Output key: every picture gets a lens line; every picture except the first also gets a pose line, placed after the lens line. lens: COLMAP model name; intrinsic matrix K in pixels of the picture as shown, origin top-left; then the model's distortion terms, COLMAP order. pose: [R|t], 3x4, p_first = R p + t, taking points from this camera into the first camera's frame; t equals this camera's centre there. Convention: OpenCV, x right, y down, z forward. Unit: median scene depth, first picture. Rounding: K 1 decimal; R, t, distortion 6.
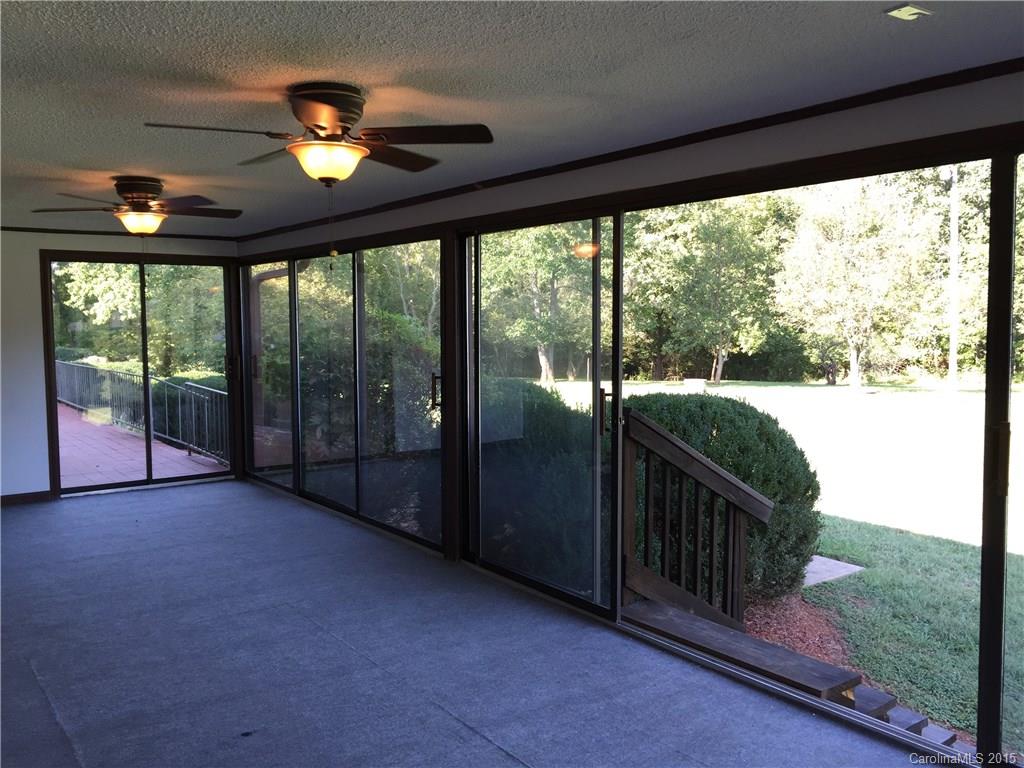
lens RADIAL K [[877.5, 0, 512.4], [0, 877.5, 383.9], [0, 0, 1]] dist [-0.000780, -0.001805]
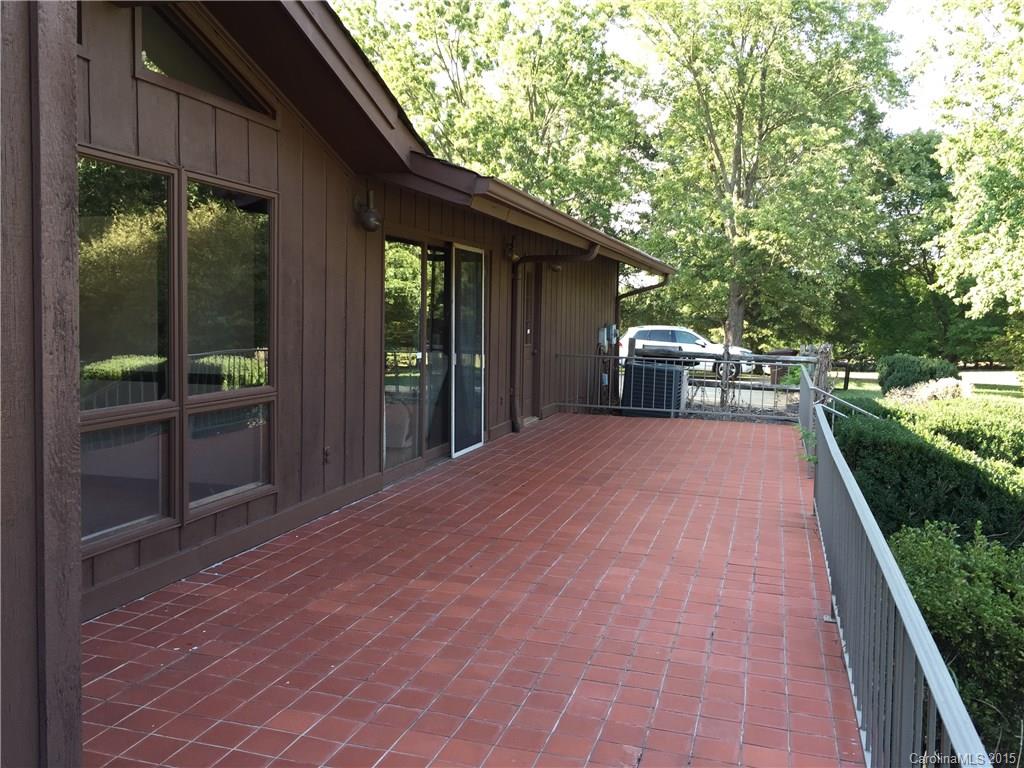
lens RADIAL K [[877.5, 0, 512.8], [0, 877.5, 382.5], [0, 0, 1]] dist [-0.000780, -0.001805]
pose [[0.595616, 0.085895, -0.798663, -0.134770], [-0.084759, 0.995436, 0.043848, -0.017461], [0.798785, 0.041577, 0.600178, 0.303955]]
